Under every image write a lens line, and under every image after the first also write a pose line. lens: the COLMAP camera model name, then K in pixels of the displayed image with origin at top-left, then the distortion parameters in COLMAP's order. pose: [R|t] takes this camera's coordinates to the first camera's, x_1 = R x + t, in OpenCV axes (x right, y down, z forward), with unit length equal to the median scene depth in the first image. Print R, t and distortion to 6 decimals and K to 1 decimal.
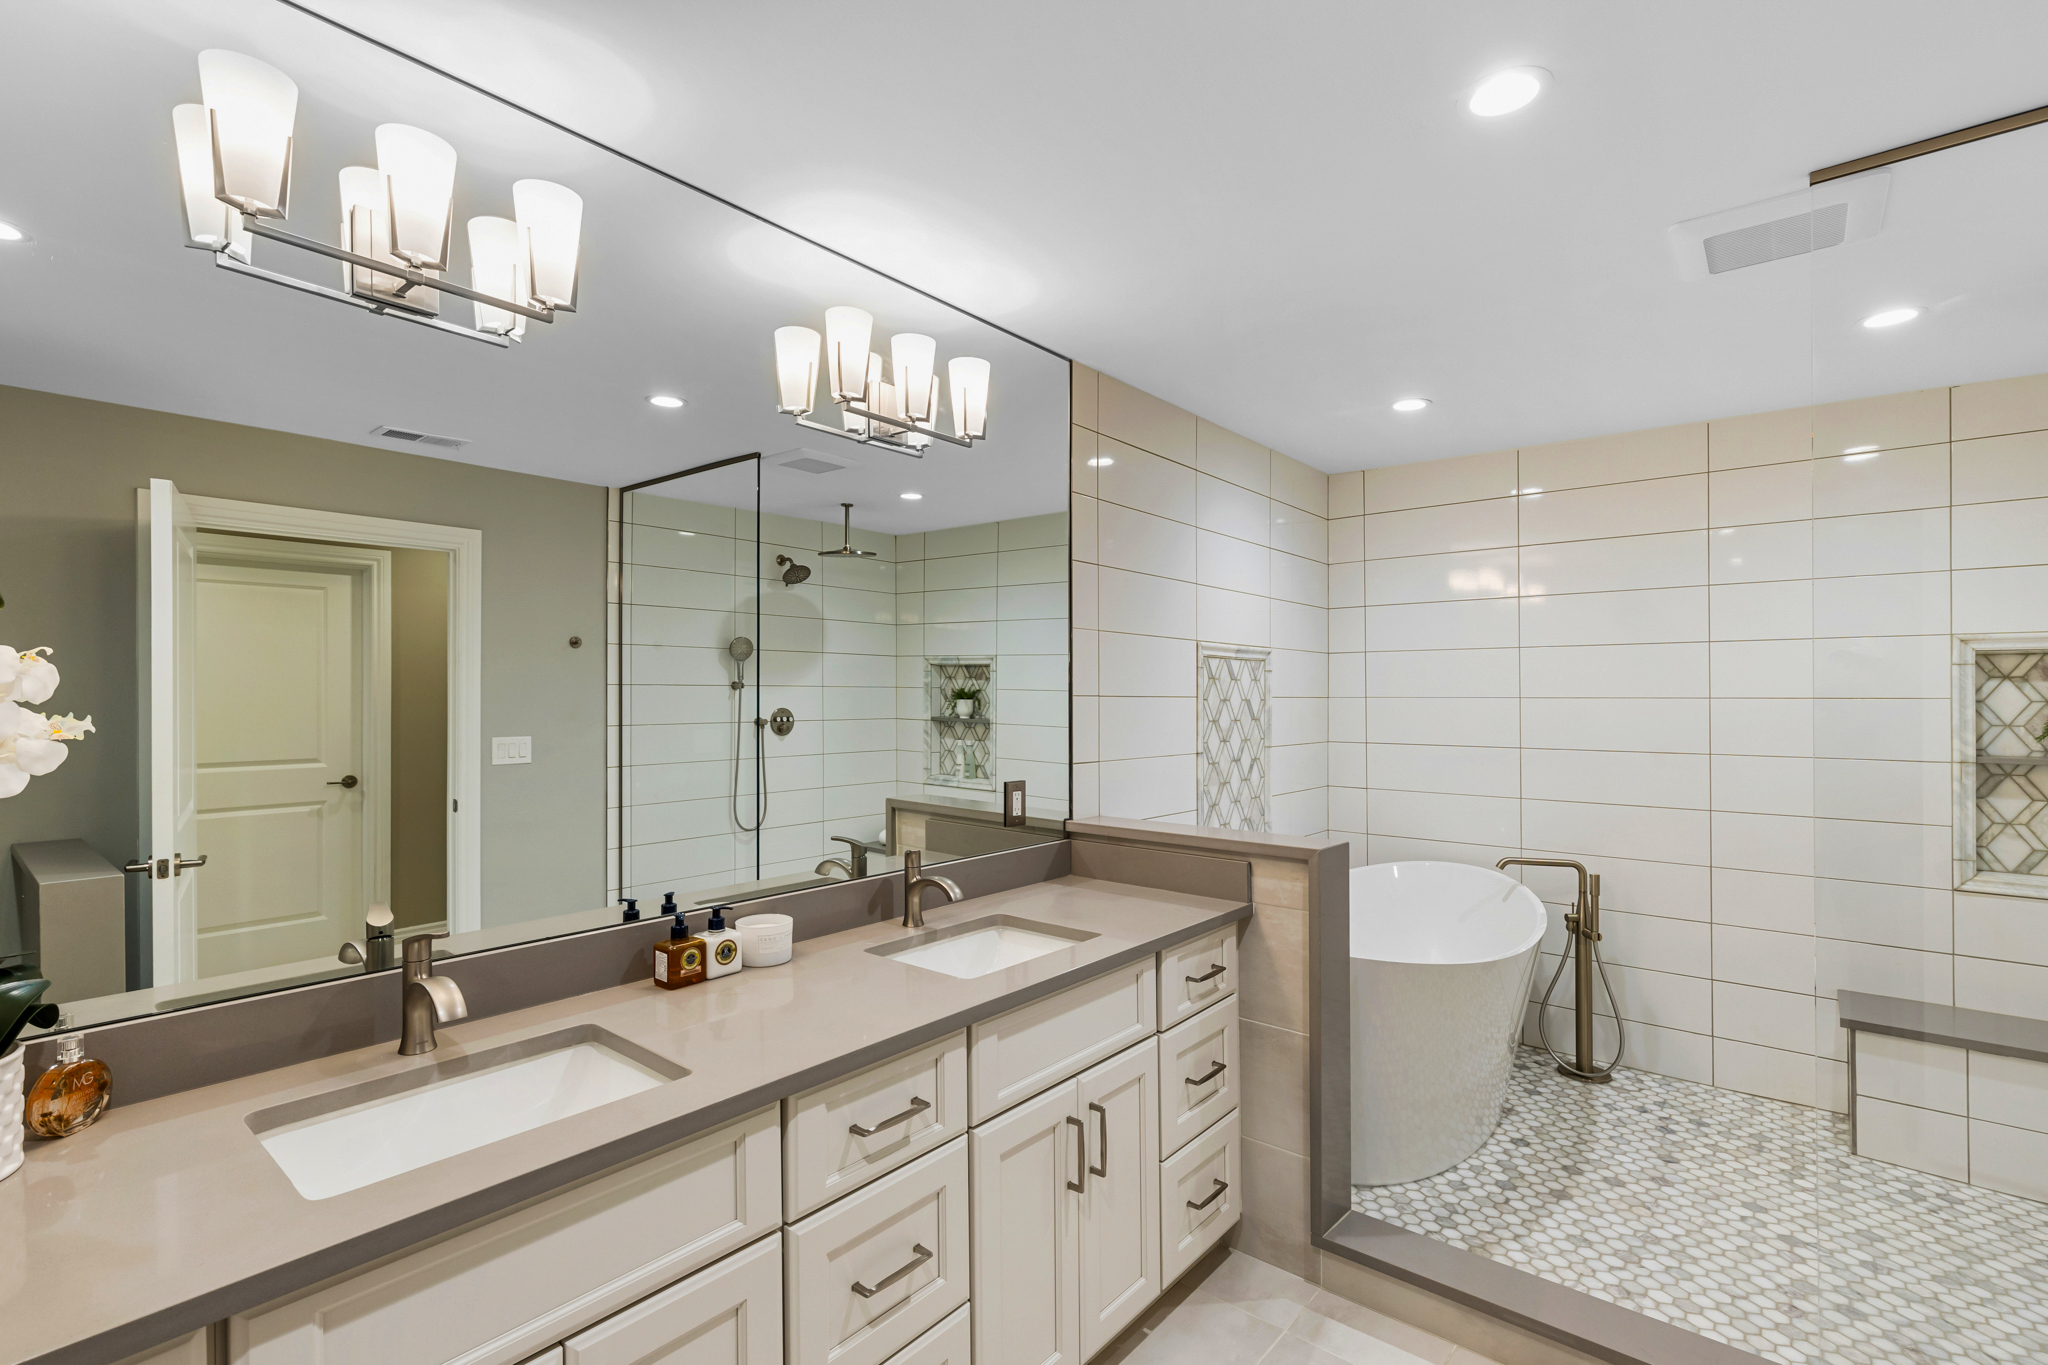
lens RADIAL K [[928.9, 0, 1024.0], [0, 928.9, 682.5], [0, 0, 1]] dist [-0.005215, 0.000197]
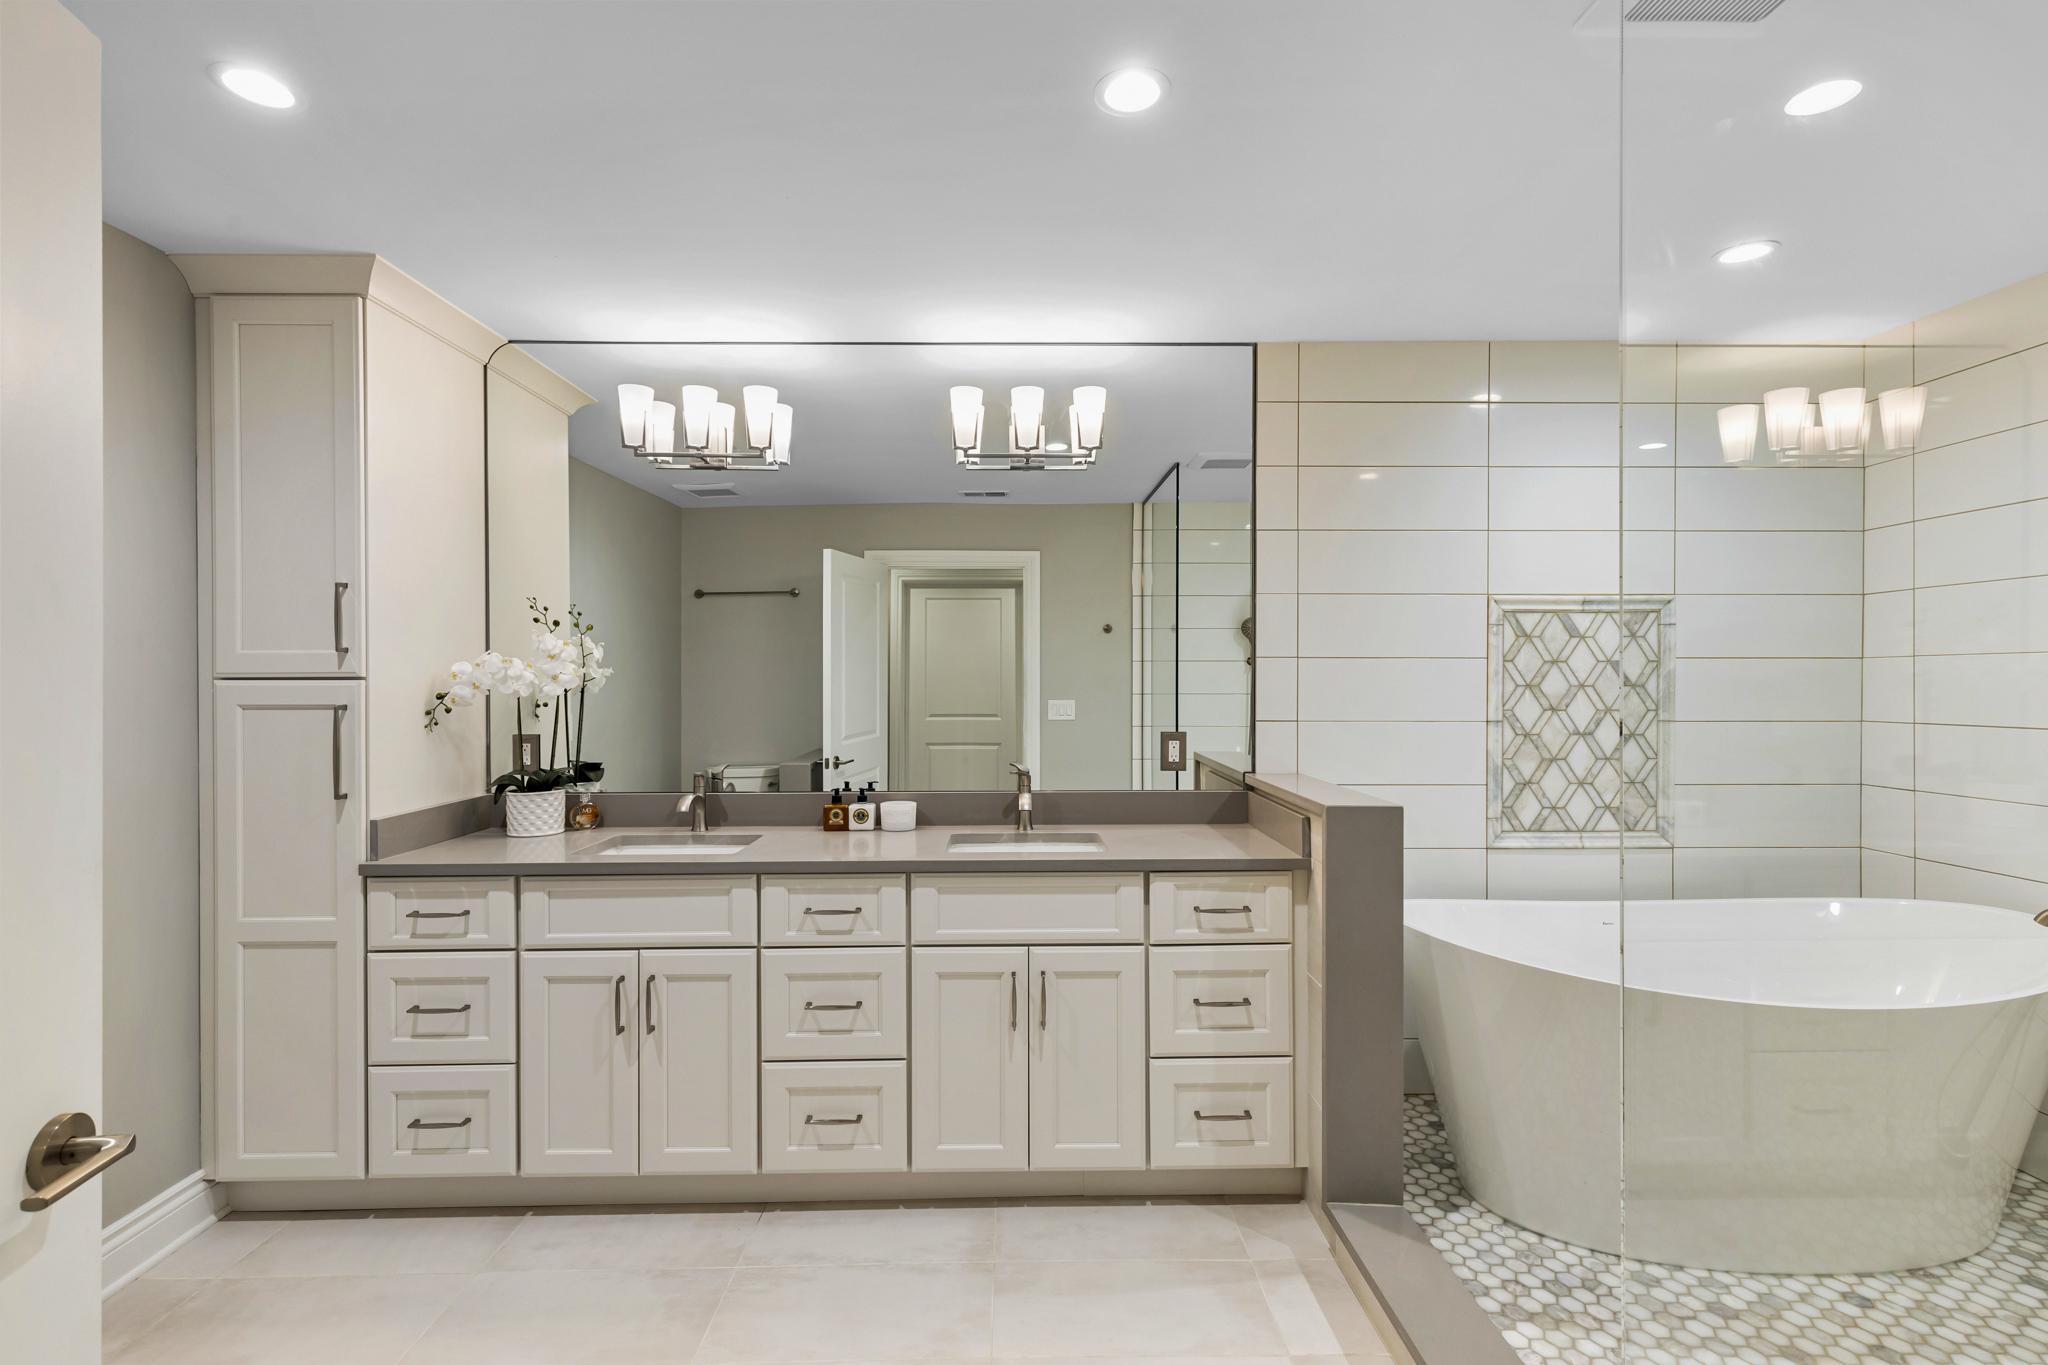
lens RADIAL K [[923.6, 0, 1024.0], [0, 923.6, 682.5], [0, 0, 1]] dist [0.000444, -0.000502]
pose [[0.653970, -0.001913, -0.756518, 0.648539], [0.013751, 0.999862, 0.009358, 0.028484], [0.756395, -0.016523, 0.653906, 0.101517]]
